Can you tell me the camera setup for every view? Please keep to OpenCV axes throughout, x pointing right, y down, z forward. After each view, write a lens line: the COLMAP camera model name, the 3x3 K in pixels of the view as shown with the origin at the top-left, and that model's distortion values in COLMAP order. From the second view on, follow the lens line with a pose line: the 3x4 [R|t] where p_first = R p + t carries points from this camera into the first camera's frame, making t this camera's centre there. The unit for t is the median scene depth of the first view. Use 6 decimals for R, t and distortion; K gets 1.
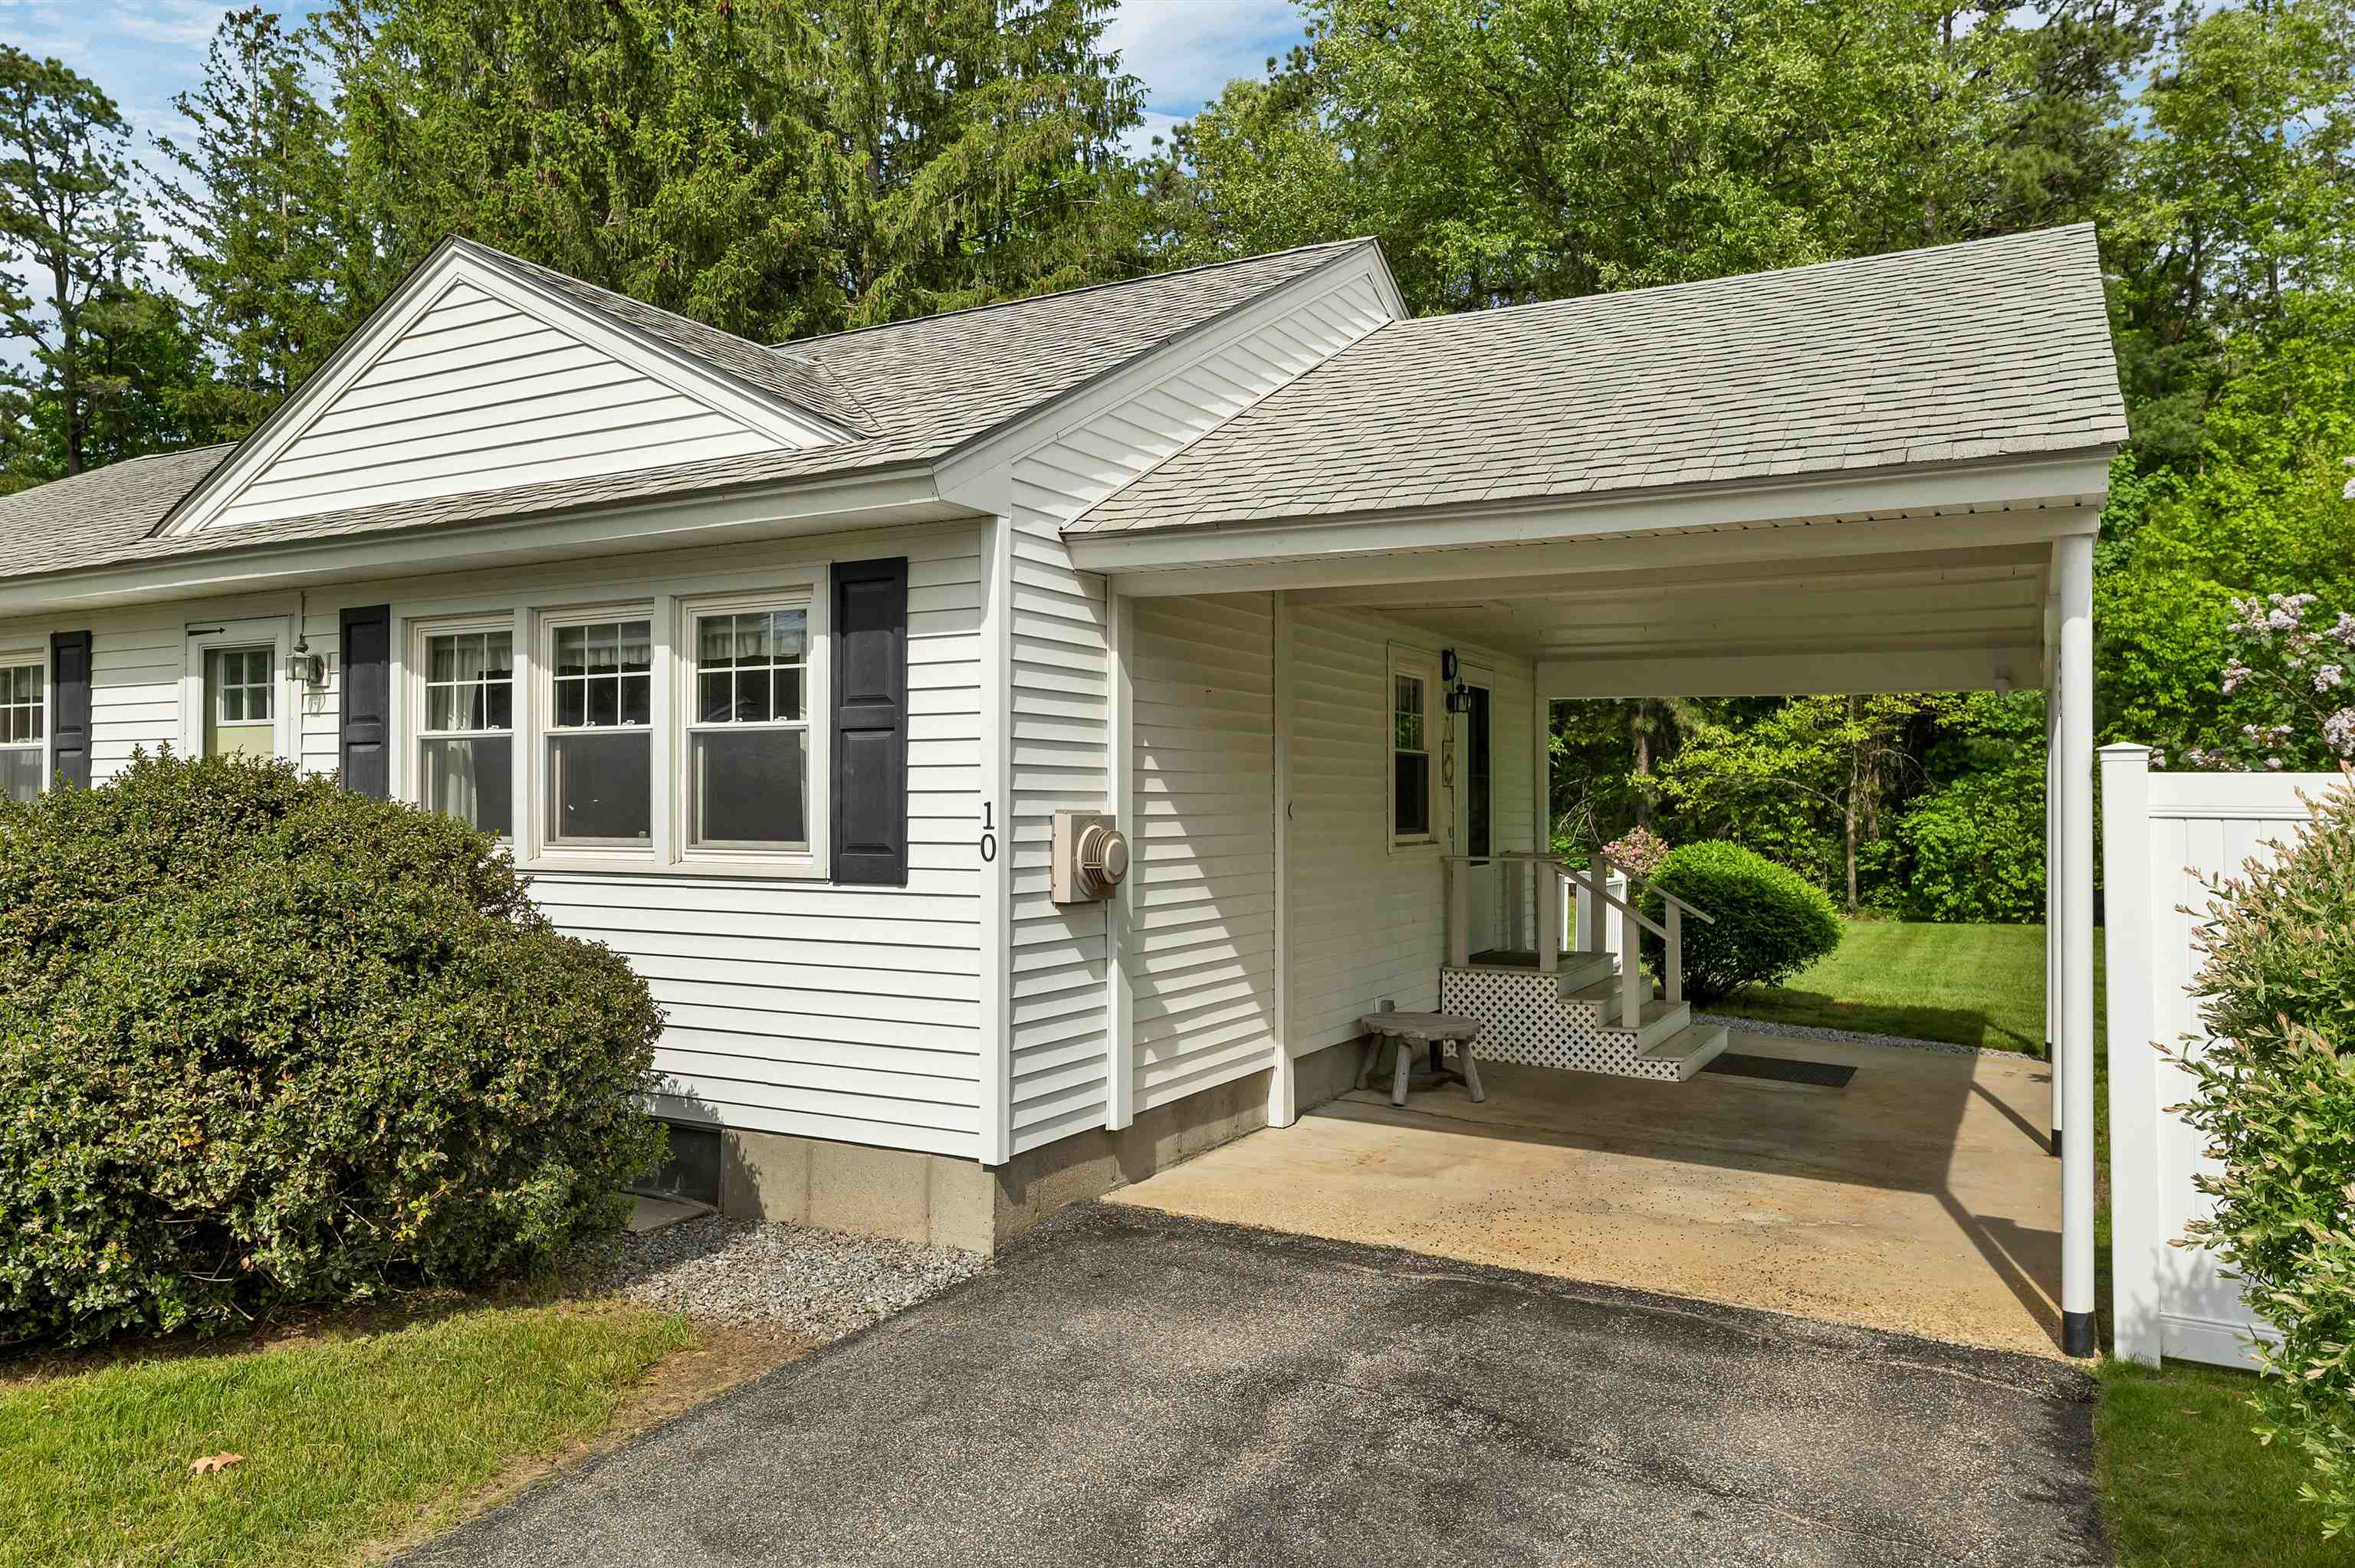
lens RADIAL K [[1627.8, 0, 1163.5], [0, 1627.8, 783.4], [0, 0, 1]] dist [-0.004313, 0.005718]
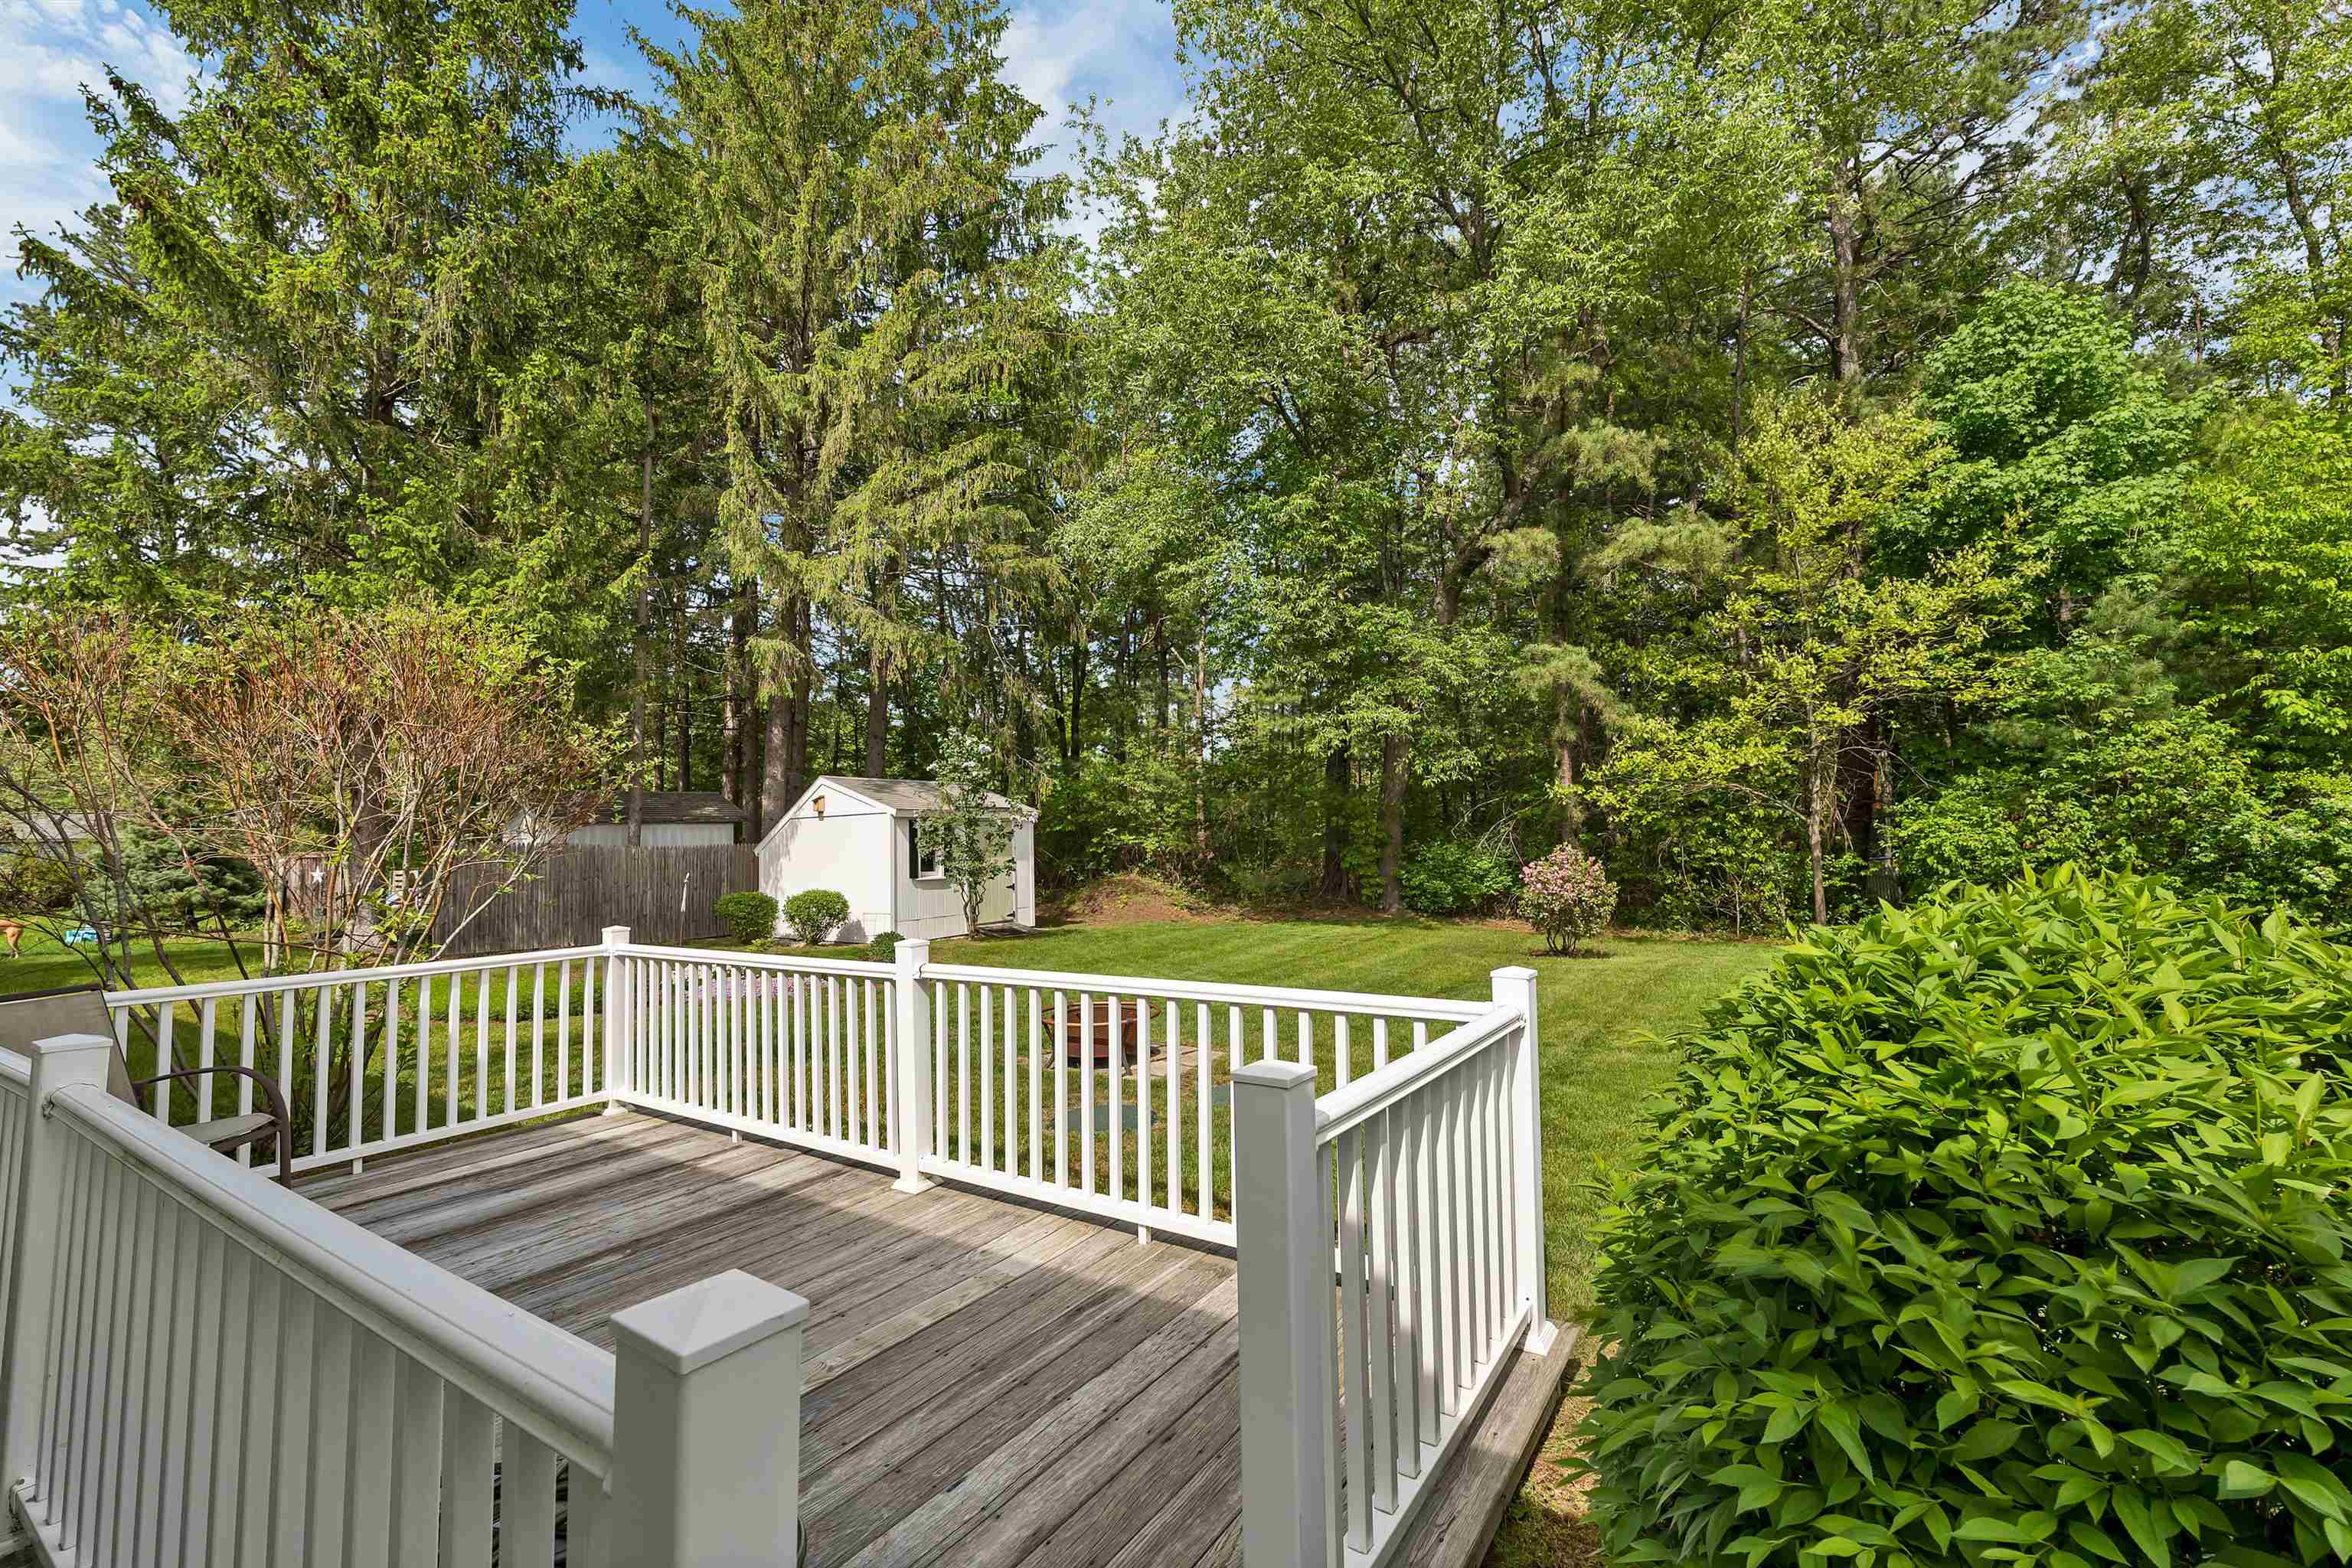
lens RADIAL K [[975.2, 0, 1172.7], [0, 975.2, 783.0], [0, 0, 1]] dist [0.000429, 0.000546]
pose [[0.995239, -0.030775, -0.092477, 0.145435], [0.026189, 0.998385, -0.050405, 0.016561], [0.093879, 0.047744, 0.994438, 0.504521]]
